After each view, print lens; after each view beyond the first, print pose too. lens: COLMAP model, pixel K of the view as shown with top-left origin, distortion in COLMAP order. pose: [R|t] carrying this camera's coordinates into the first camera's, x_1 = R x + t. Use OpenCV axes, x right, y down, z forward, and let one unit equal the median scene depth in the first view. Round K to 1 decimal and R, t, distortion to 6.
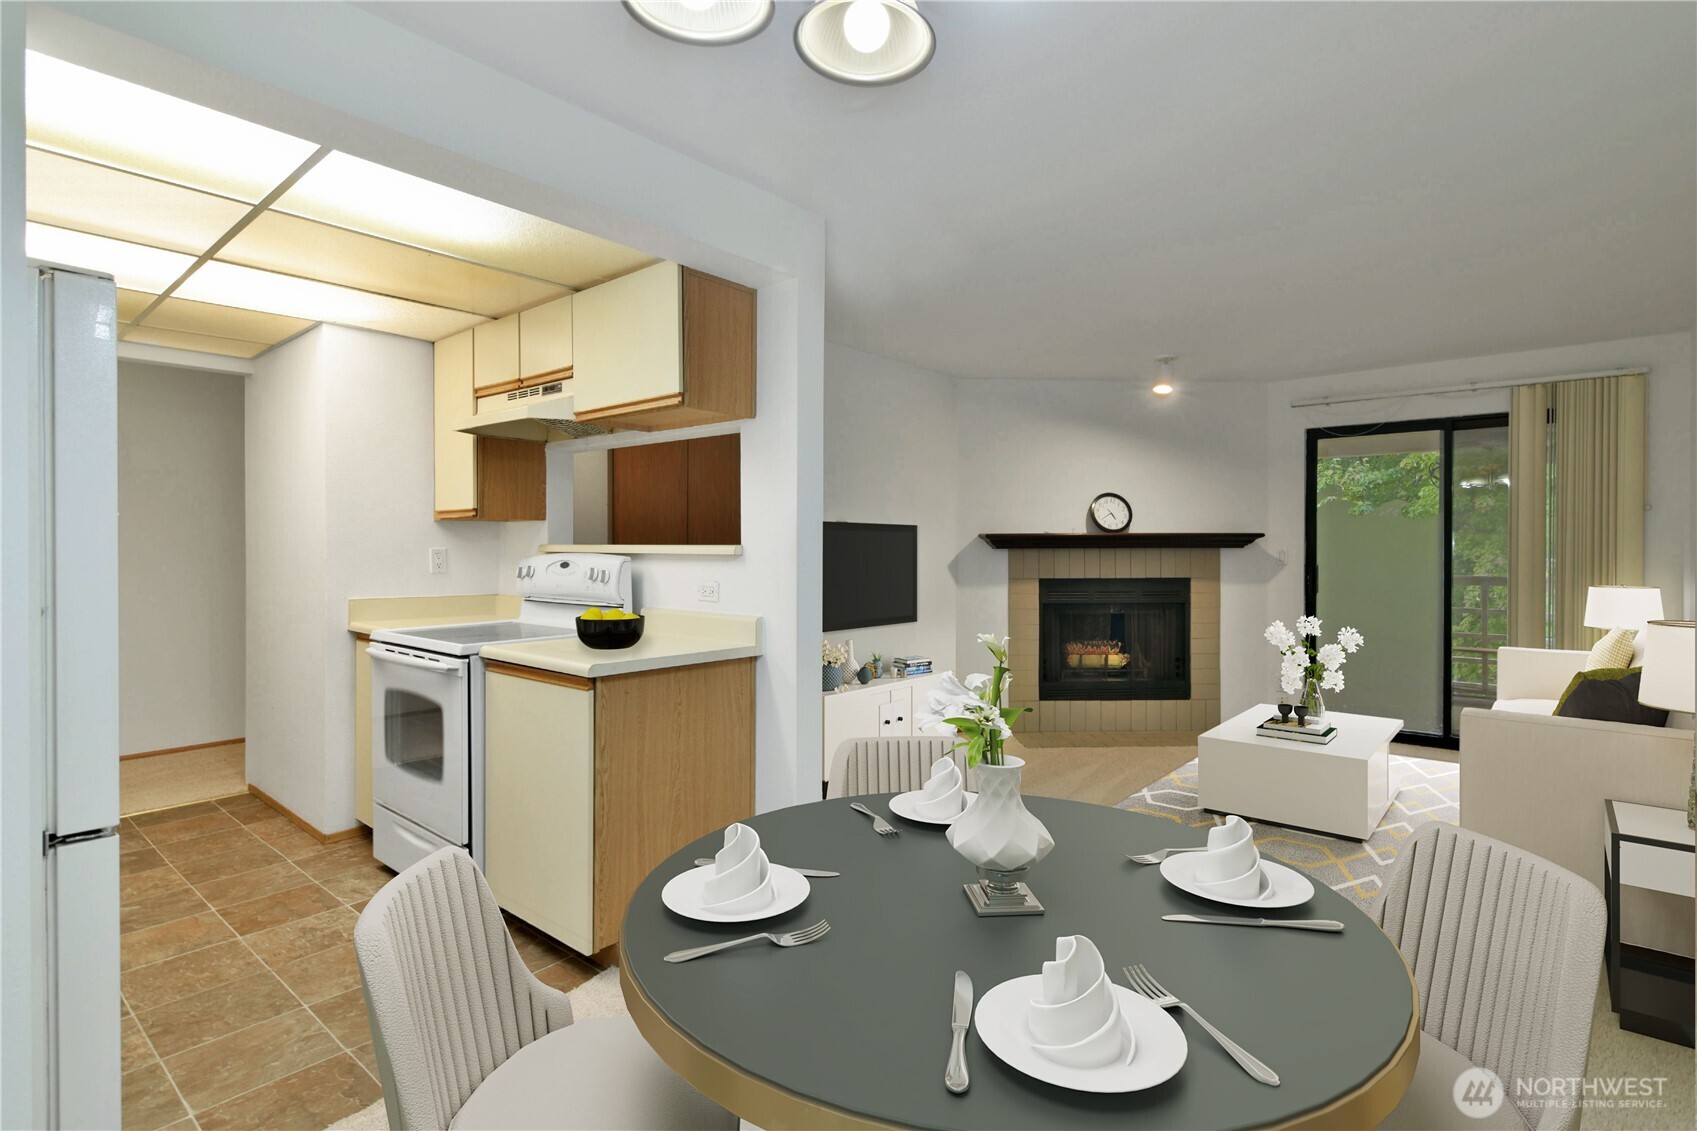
lens RADIAL K [[816.4, 0, 857.2], [0, 816.4, 547.3], [0, 0, 1]] dist [0.002231, -0.000079]
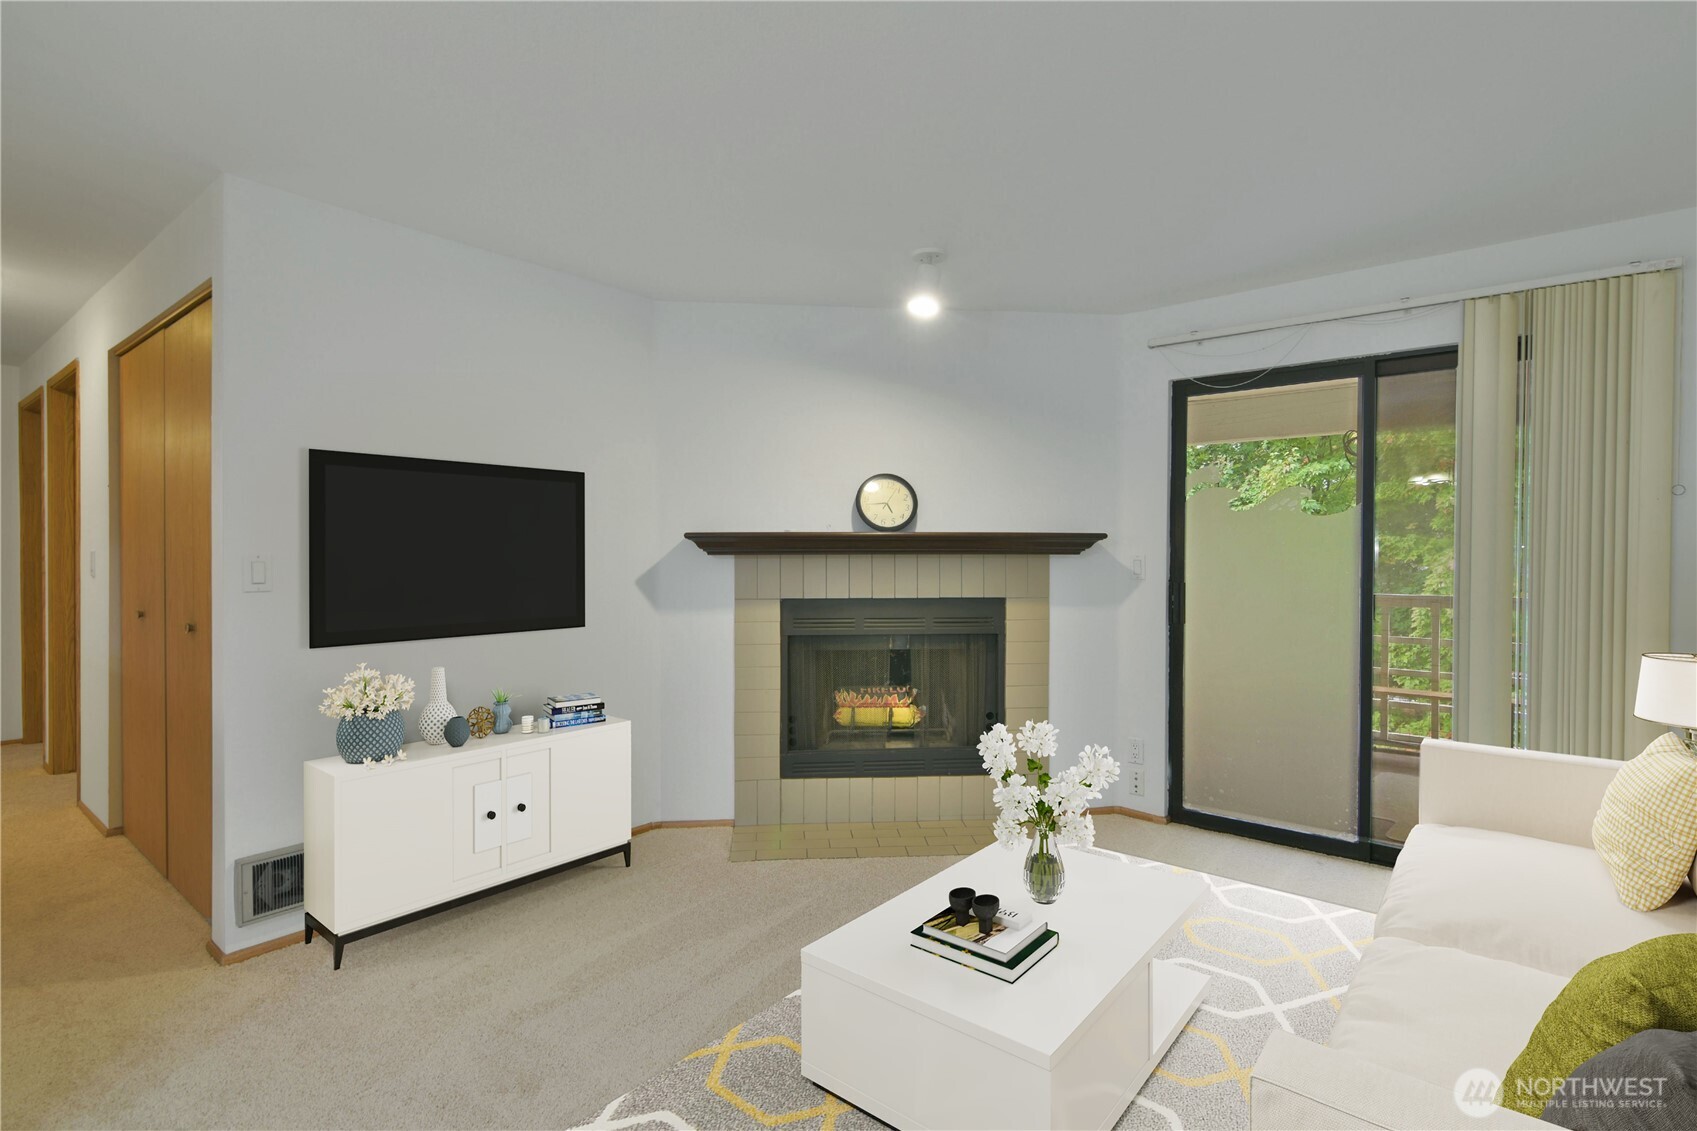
lens RADIAL K [[820.4, 0, 863.9], [0, 820.4, 557.2], [0, 0, 1]] dist [0.030658, -0.015217]
pose [[0.999506, 0.003081, 0.031290, 0.269932], [-0.003261, 0.999978, 0.005719, -0.000344], [-0.031272, -0.005819, 0.999494, 0.314944]]
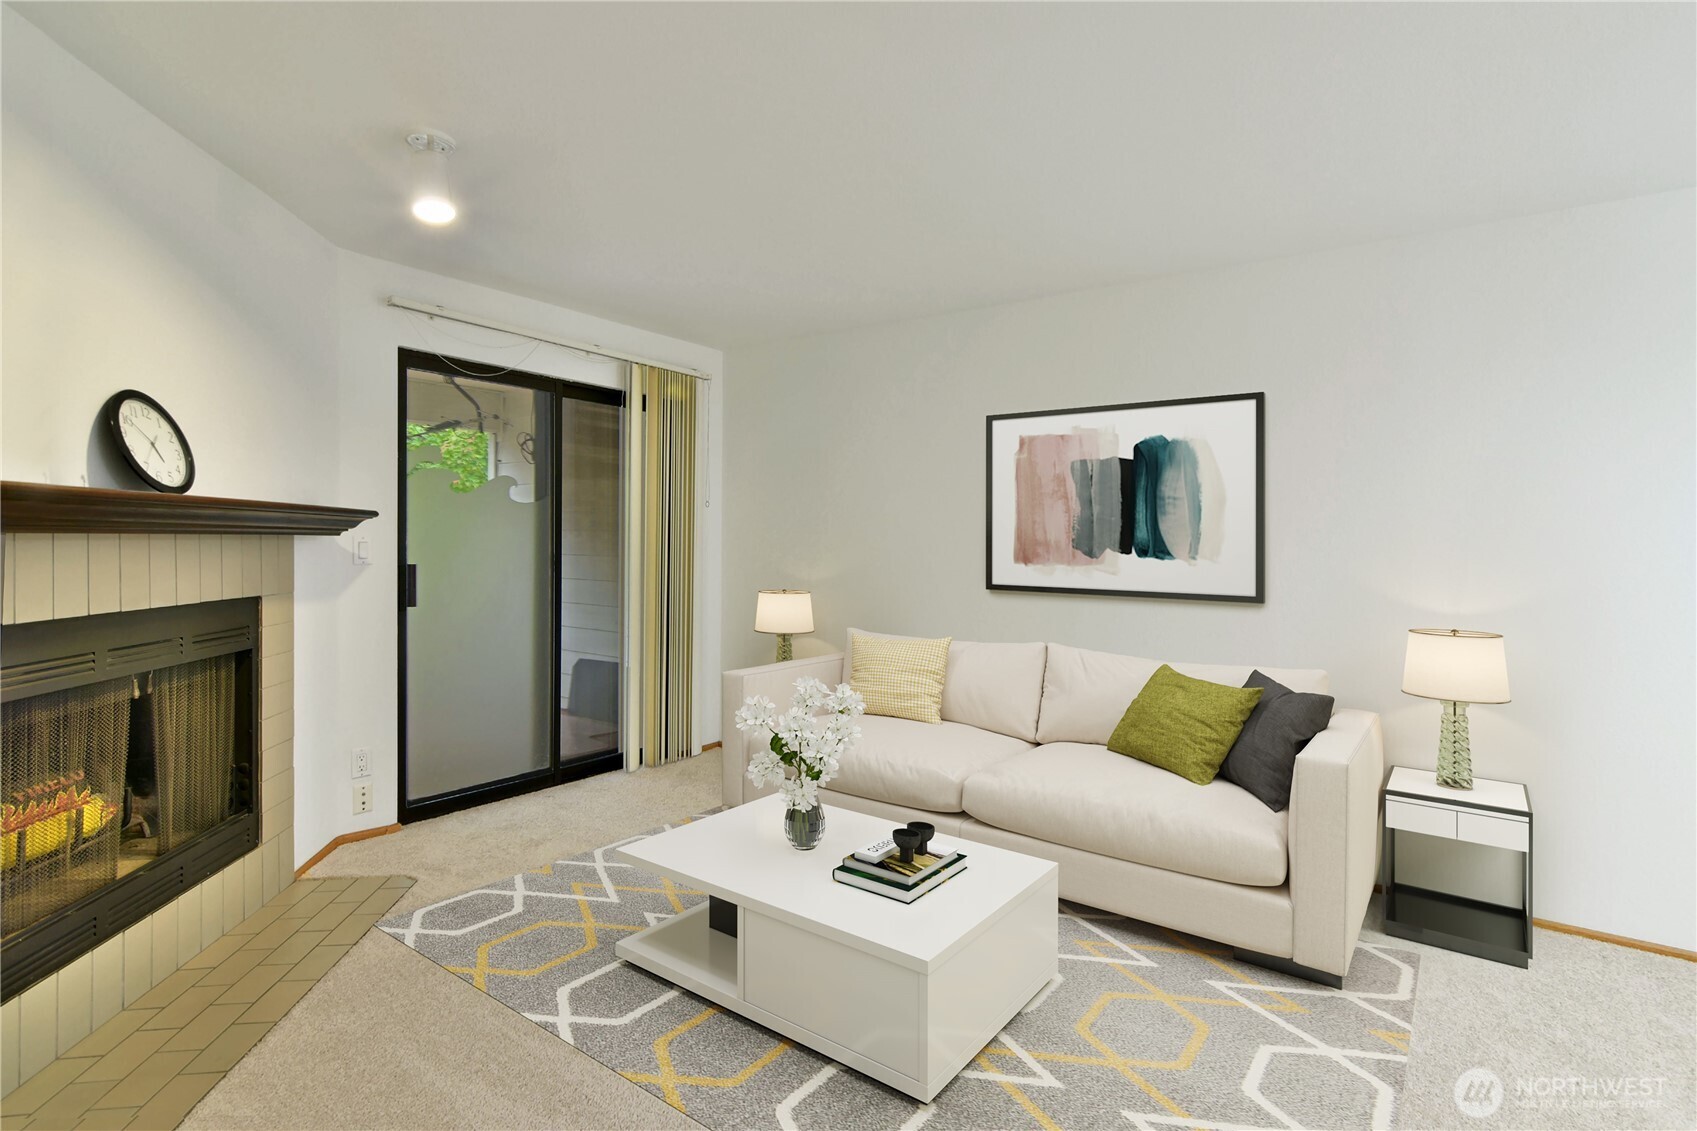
lens RADIAL K [[820.4, 0, 863.9], [0, 820.4, 557.2], [0, 0, 1]] dist [0.030658, -0.015217]
pose [[-0.079452, -0.014766, 0.996729, -0.114639], [-0.010181, 0.999850, 0.014001, 0.003773], [-0.996787, -0.009035, -0.079591, 0.688938]]
